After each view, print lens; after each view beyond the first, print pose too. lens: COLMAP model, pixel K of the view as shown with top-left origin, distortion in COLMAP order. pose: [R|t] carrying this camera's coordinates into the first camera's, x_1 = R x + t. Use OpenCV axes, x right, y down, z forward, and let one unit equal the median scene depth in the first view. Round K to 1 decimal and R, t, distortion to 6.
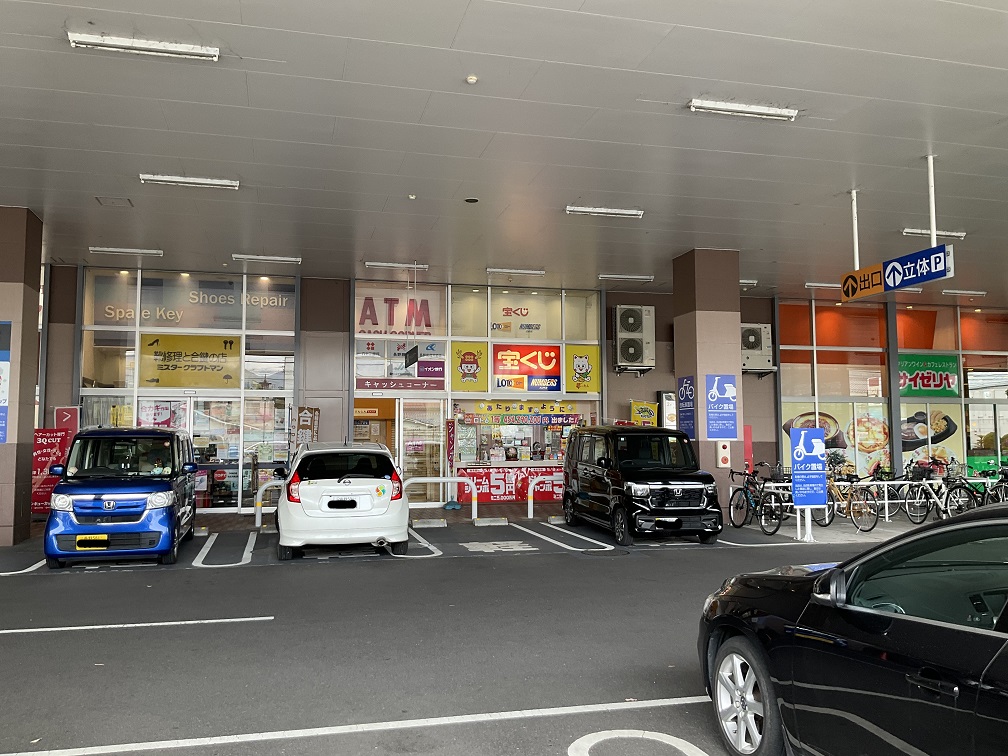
lens RADIAL K [[842.6, 0, 504.0], [0, 842.6, 378.0], [0, 0, 1]] dist [0.005870, 0.001580]
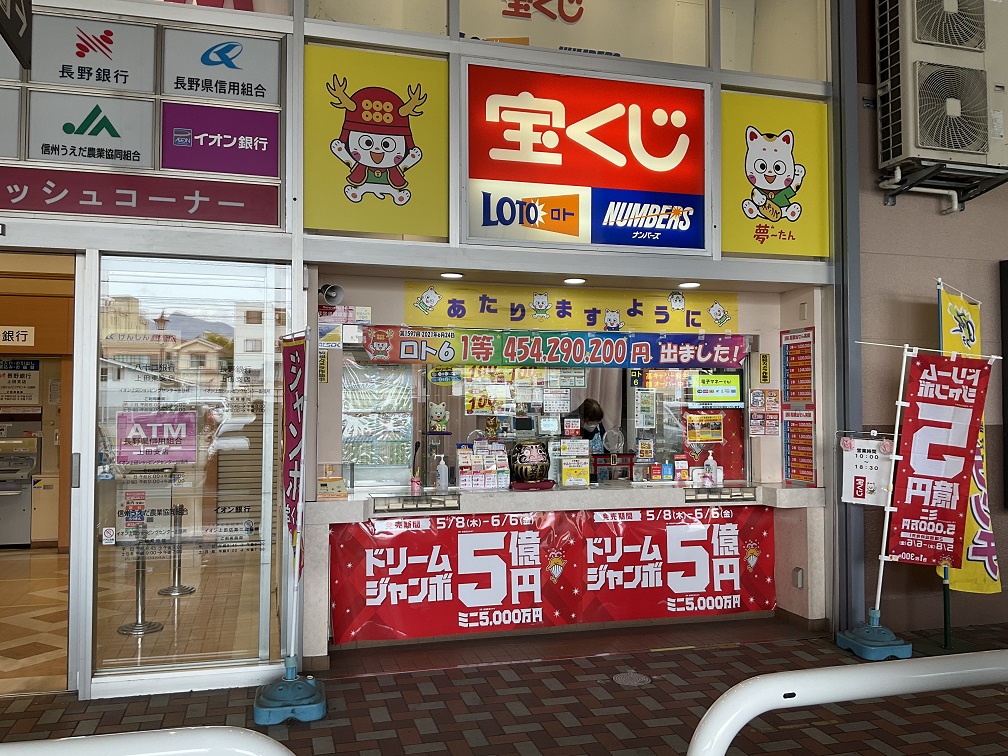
lens RADIAL K [[842.6, 0, 504.0], [0, 842.6, 378.0], [0, 0, 1]] dist [0.005870, 0.001580]
pose [[0.999791, 0.005749, 0.019636, -0.006200], [-0.006636, 0.998947, 0.045404, 0.046812], [-0.019354, -0.045525, 0.998776, 0.713723]]
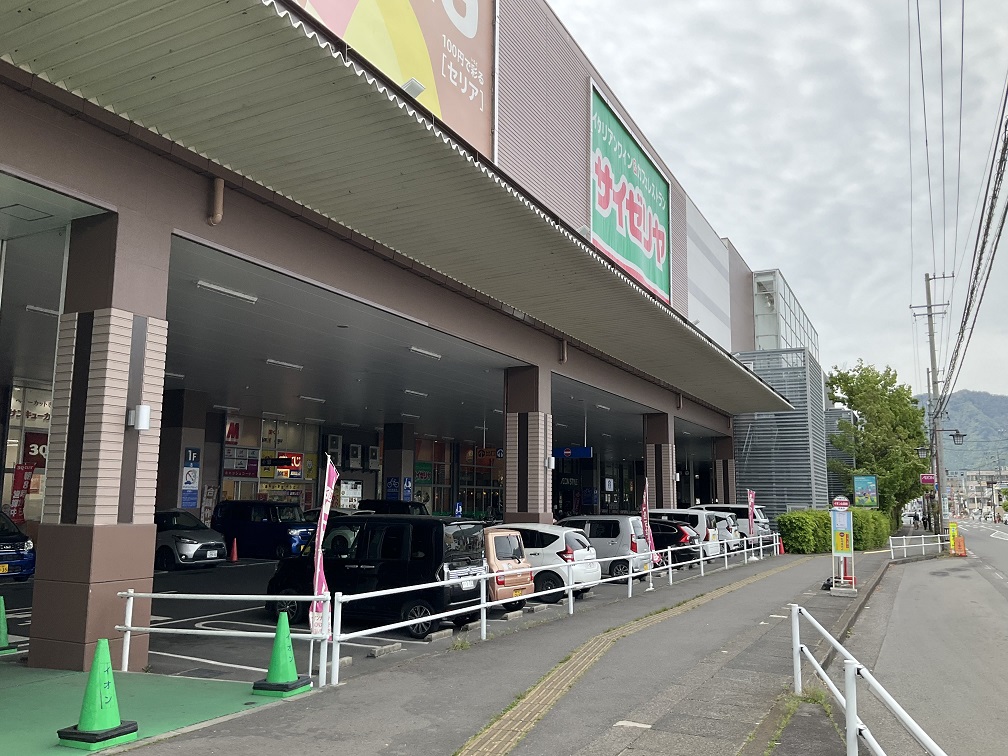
lens RADIAL K [[842.6, 0, 504.0], [0, 842.6, 378.0], [0, 0, 1]] dist [0.005870, 0.001580]
pose [[0.647354, 0.116488, 0.753235, -1.081228], [-0.068892, 0.993149, -0.094382, -0.060112], [-0.759069, 0.009207, 0.650945, -0.566041]]
